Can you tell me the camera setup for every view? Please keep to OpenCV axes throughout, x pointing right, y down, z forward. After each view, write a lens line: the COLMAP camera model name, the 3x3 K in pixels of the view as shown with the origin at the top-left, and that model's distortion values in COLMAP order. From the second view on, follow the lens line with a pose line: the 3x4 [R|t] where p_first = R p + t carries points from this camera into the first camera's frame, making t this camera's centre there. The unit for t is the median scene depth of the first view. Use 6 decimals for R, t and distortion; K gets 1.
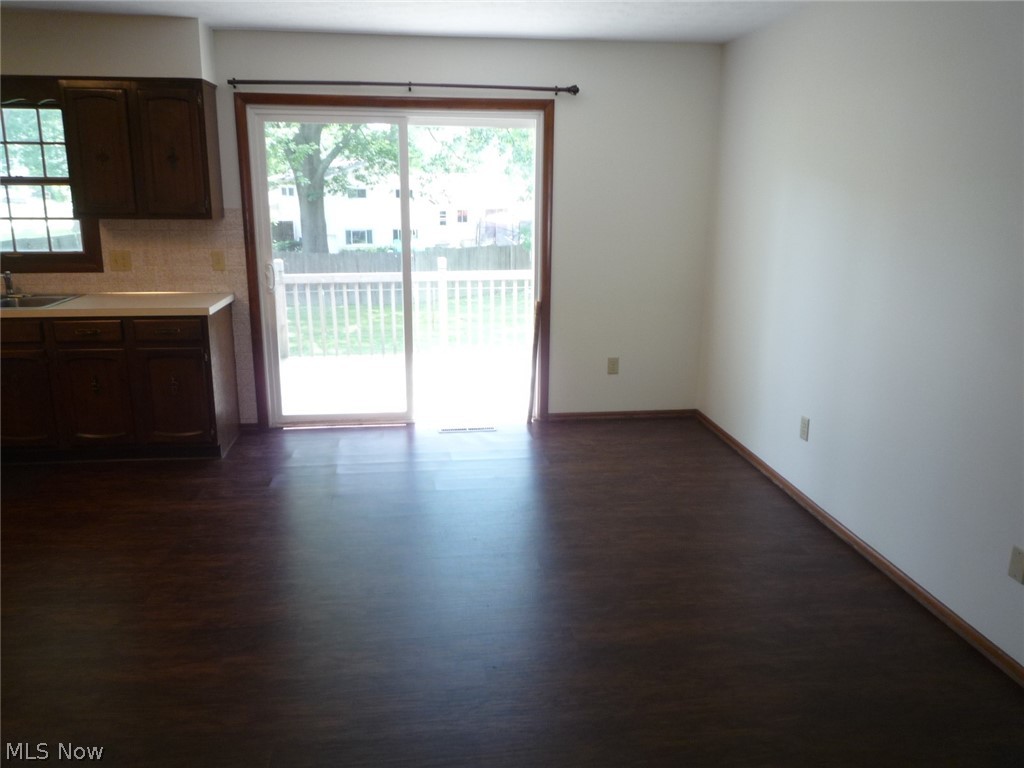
lens RADIAL K [[762.6, 0, 512.0], [0, 762.6, 384.0], [0, 0, 1]] dist [-0.013677, -0.004842]
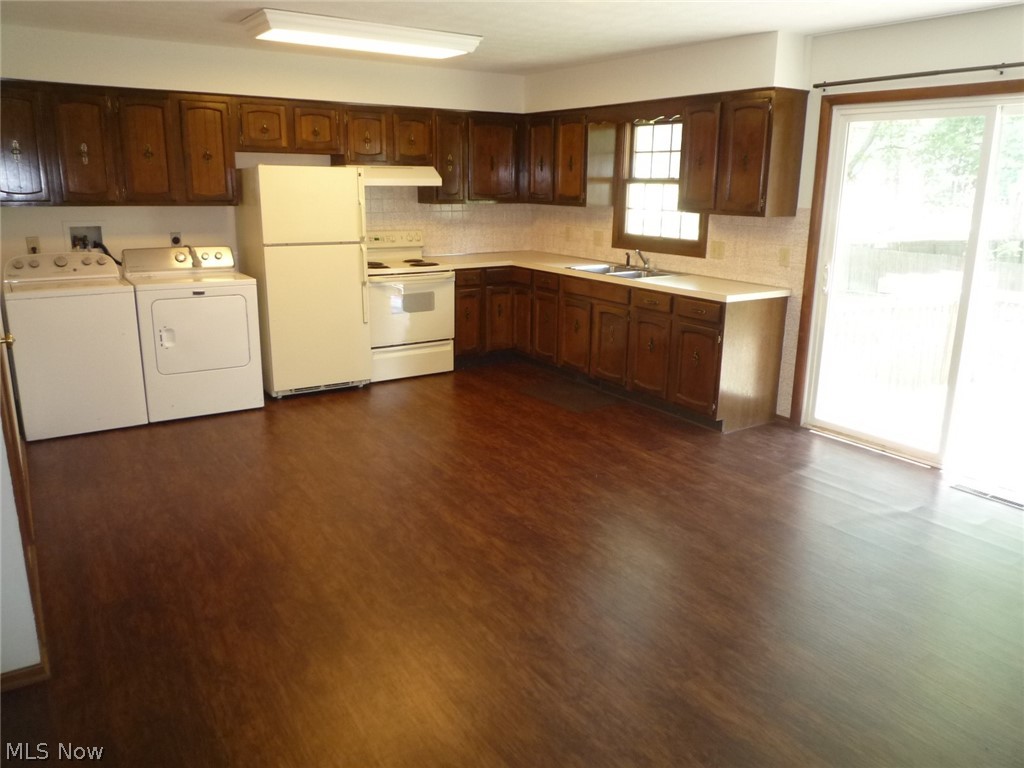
lens RADIAL K [[771.4, 0, 515.5], [0, 771.4, 385.3], [0, 0, 1]] dist [-0.005010, -0.037080]
pose [[0.439031, 0.226142, -0.869547, 0.428190], [-0.228106, 0.964151, 0.135575, -0.051291], [0.869034, 0.138827, 0.474876, 0.196718]]
